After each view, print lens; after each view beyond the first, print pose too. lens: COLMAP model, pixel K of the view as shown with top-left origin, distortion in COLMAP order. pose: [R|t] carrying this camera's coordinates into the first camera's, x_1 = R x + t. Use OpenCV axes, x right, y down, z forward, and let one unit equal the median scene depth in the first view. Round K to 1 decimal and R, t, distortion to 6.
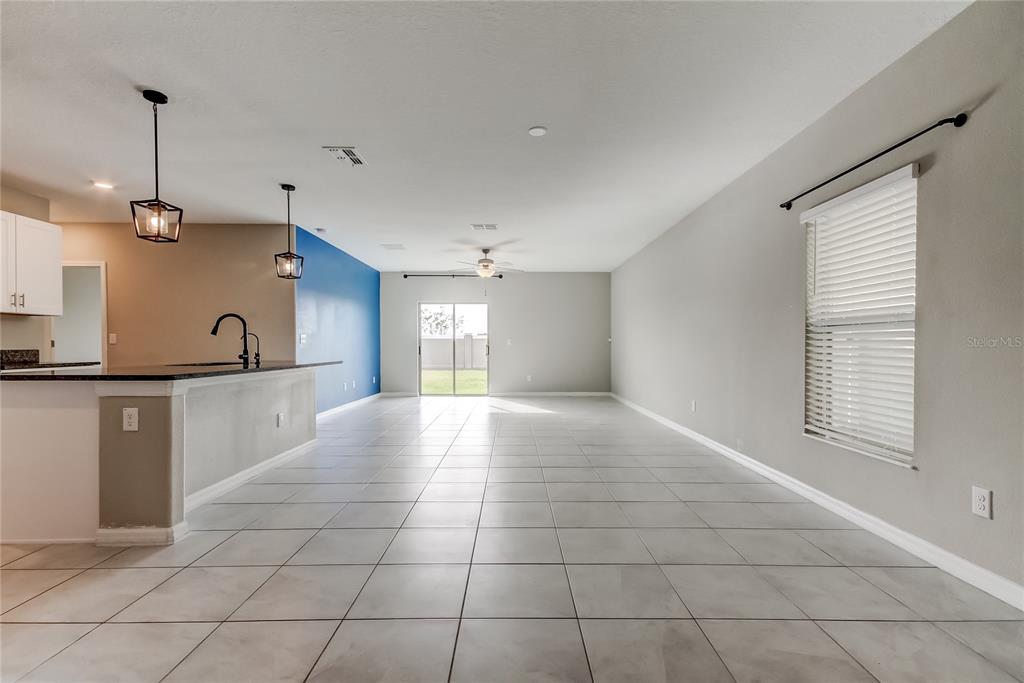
lens RADIAL K [[482.6, 0, 526.4], [0, 482.6, 351.0], [0, 0, 1]] dist [0.012535, -0.001824]
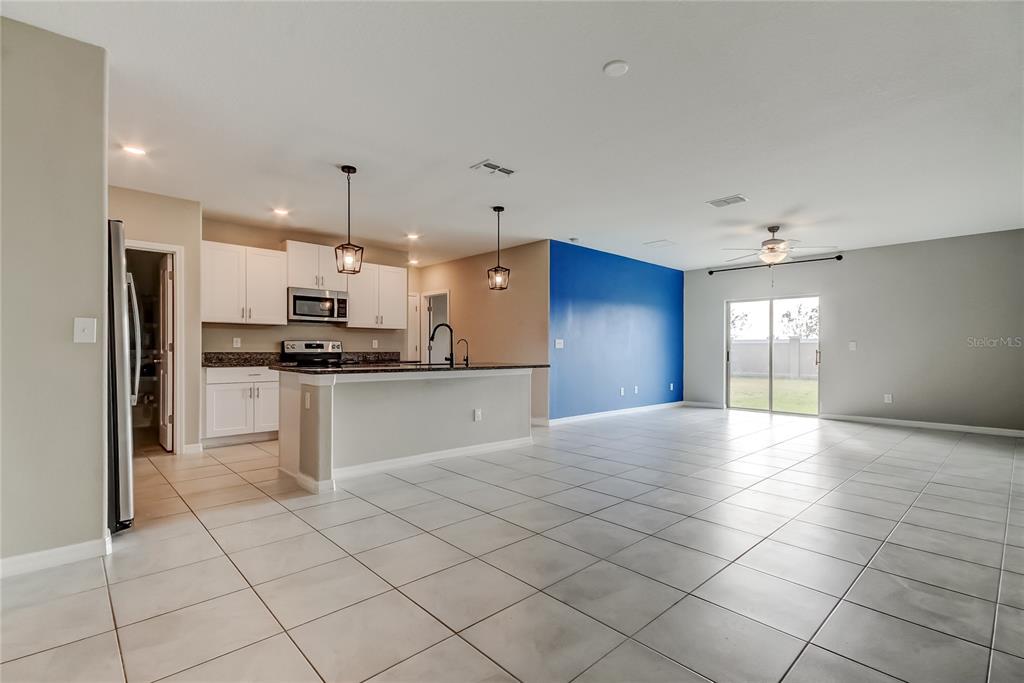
lens RADIAL K [[482.6, 0, 508.1], [0, 482.6, 349.9], [0, 0, 1]] dist [0.012535, -0.001824]
pose [[0.663296, 0.002808, -0.748352, 0.217102], [-0.012033, 0.999904, -0.006914, -0.001875], [0.748261, 0.013591, 0.663266, 0.166108]]
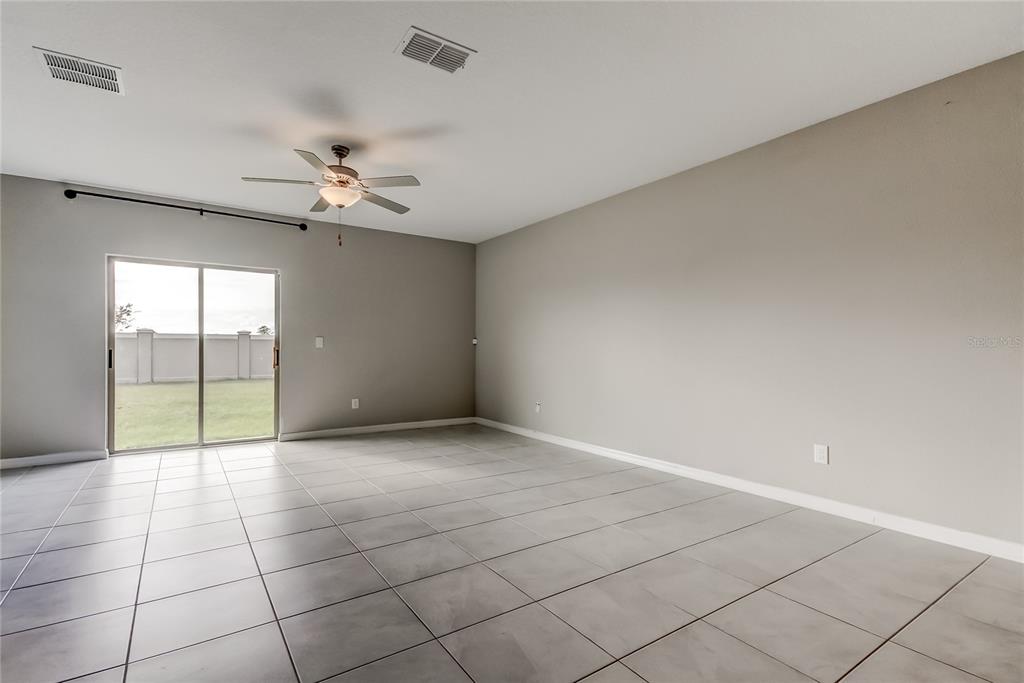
lens RADIAL K [[482.6, 0, 523.7], [0, 482.6, 353.2], [0, 0, 1]] dist [0.012535, -0.001824]
pose [[0.817117, -0.002513, 0.576466, -0.214244], [0.007254, 0.999956, -0.005923, -0.001007], [-0.576426, 0.009021, 0.817099, 0.500654]]
